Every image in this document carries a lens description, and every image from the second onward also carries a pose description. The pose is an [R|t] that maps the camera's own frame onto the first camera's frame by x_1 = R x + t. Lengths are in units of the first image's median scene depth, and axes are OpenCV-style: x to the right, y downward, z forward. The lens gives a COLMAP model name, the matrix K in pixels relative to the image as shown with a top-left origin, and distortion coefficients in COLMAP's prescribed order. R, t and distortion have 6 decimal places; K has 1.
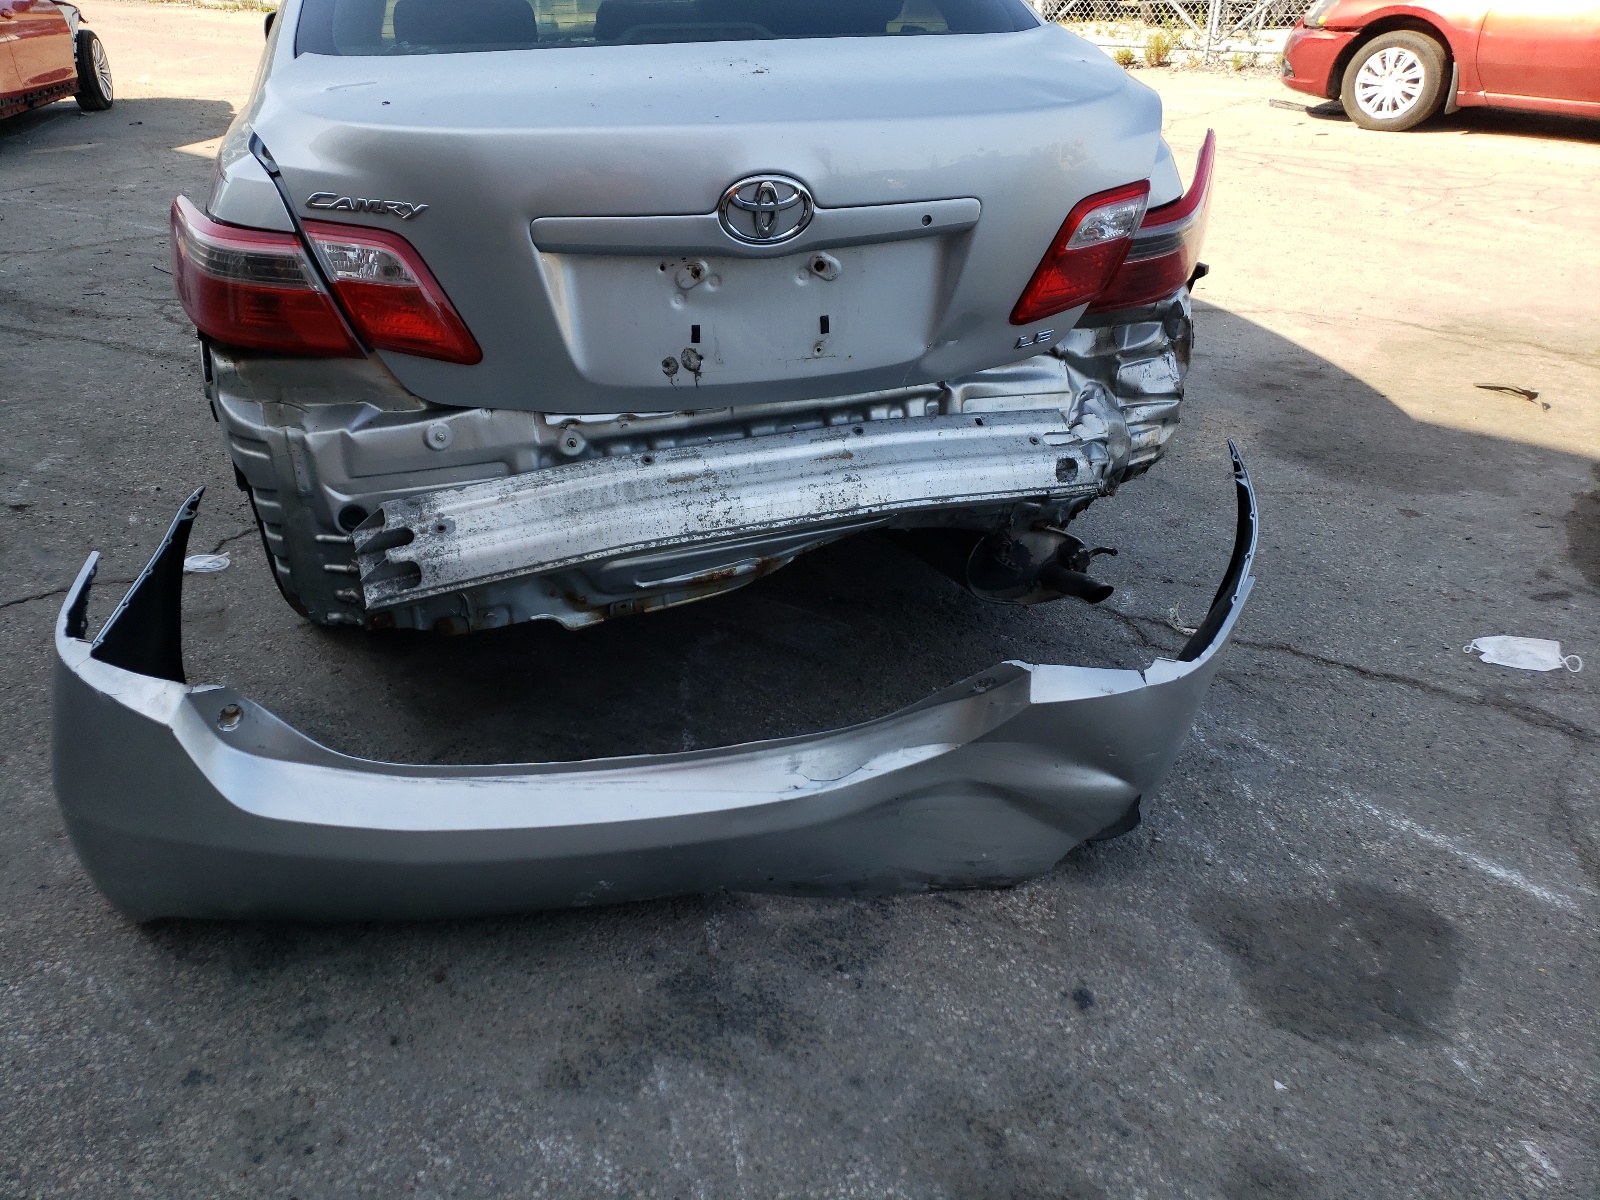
lens RADIAL K [[1216.4, 0, 761.1], [0, 1216.4, 618.9], [0, 0, 1]] dist [0.077115, -0.054505]
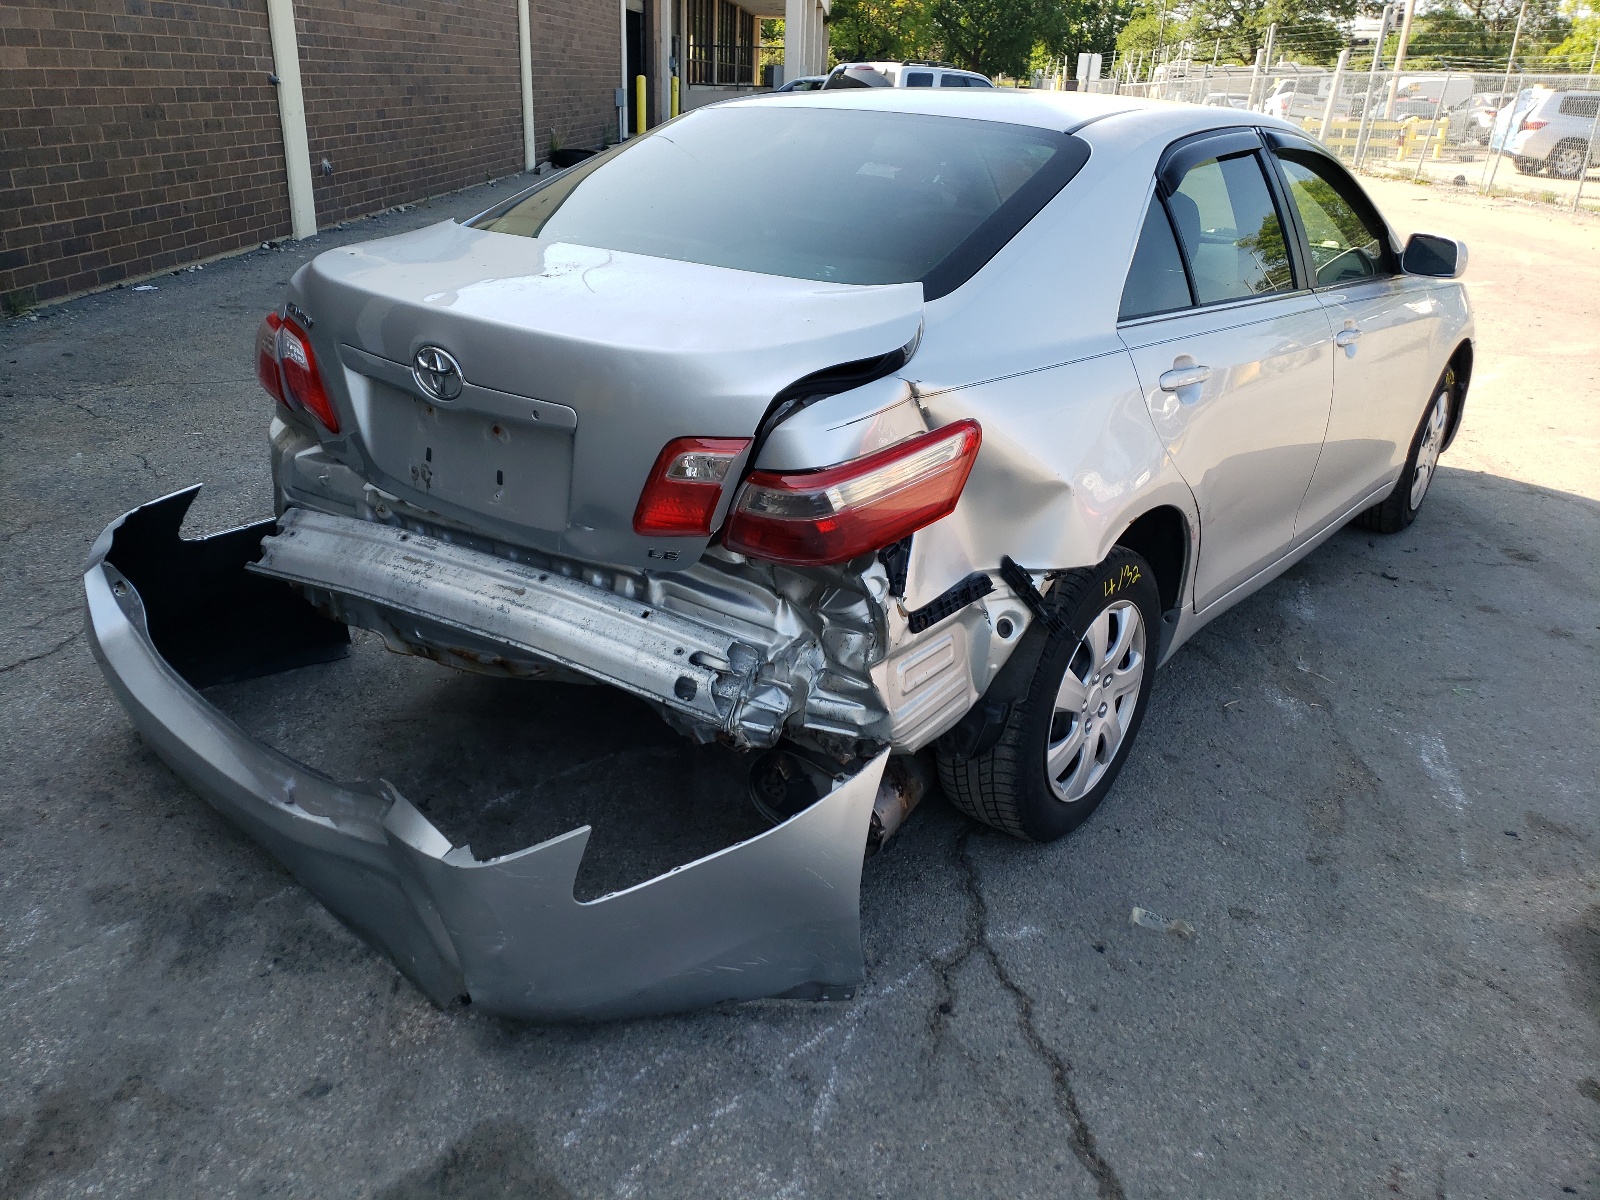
lens RADIAL K [[1216.4, 0, 792.7], [0, 1216.4, 608.3], [0, 0, 1]] dist [0.077115, -0.054505]
pose [[0.634686, 0.334096, -0.696817, 1.133168], [-0.422634, 0.904978, 0.048950, -0.308753], [0.646958, 0.263430, 0.715577, 0.359686]]
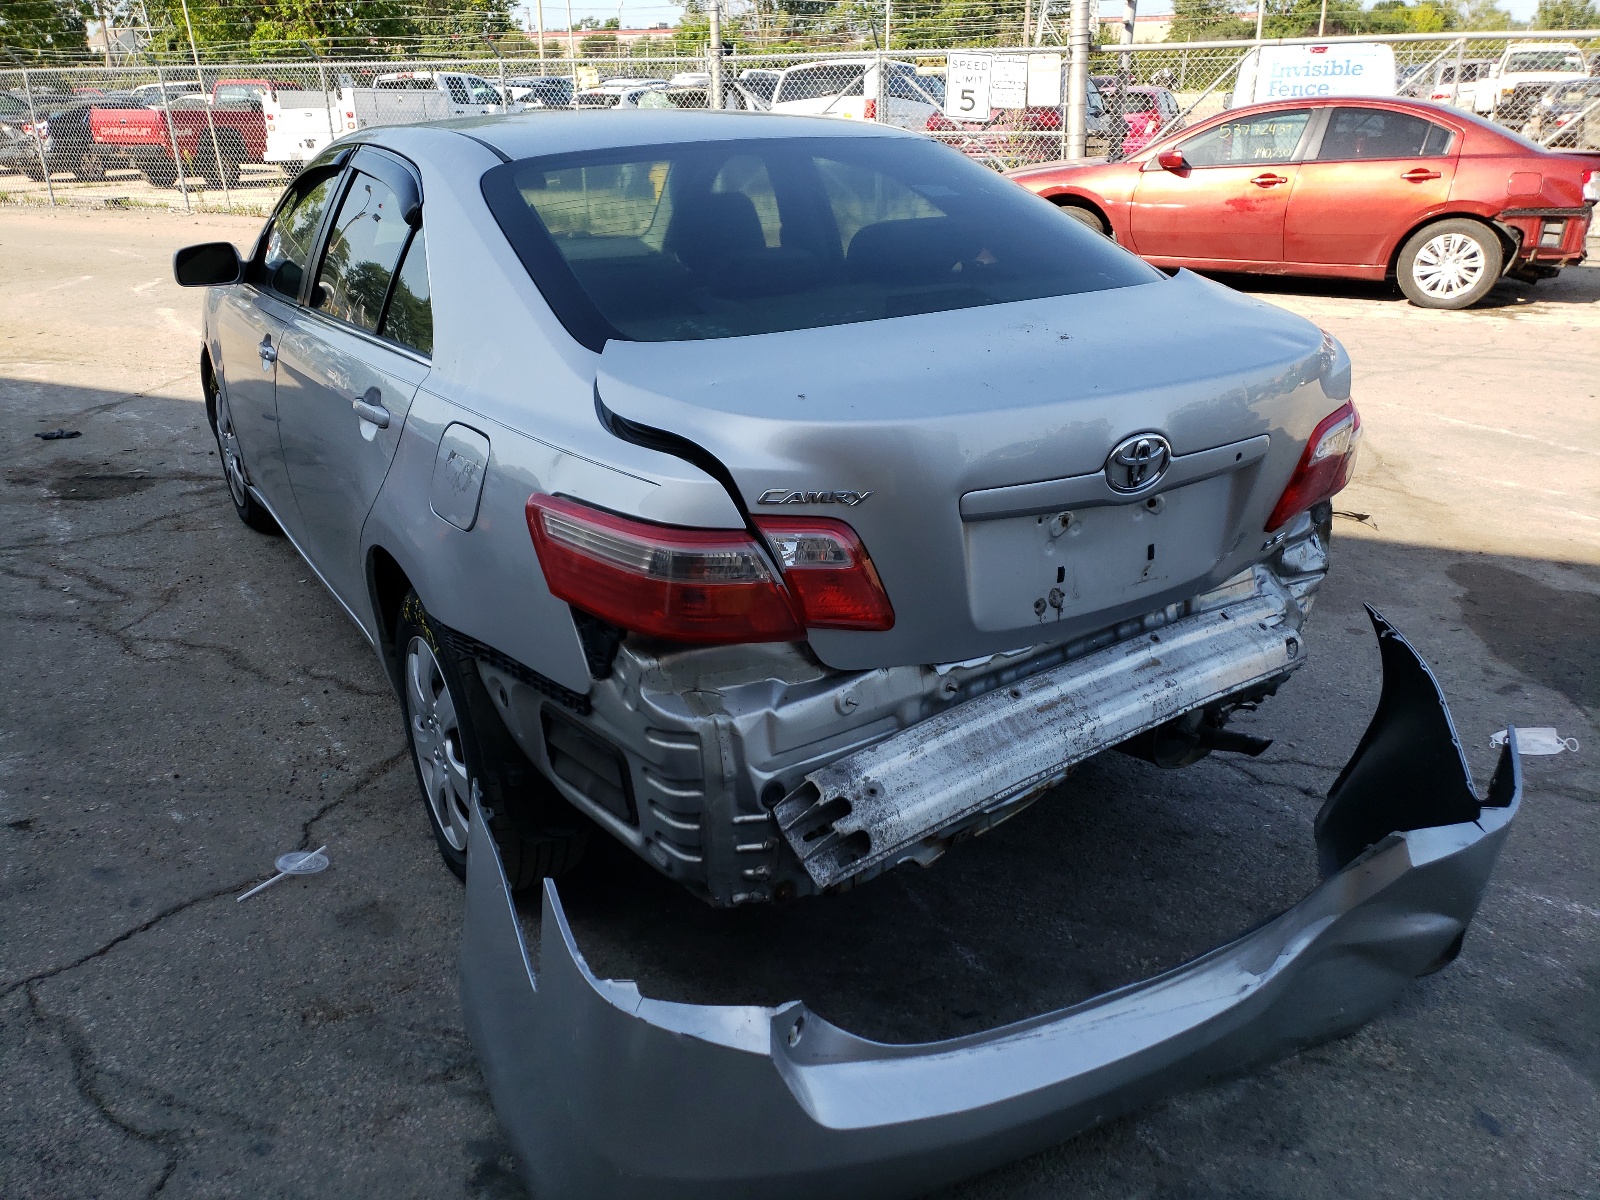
lens RADIAL K [[1216.4, 0, 837.4], [0, 1216.4, 629.0], [0, 0, 1]] dist [0.077115, -0.054505]
pose [[0.948436, -0.120750, 0.293068, -0.555349], [0.150412, 0.985316, -0.080798, -0.126933], [-0.279008, 0.120713, 0.952671, 0.032711]]
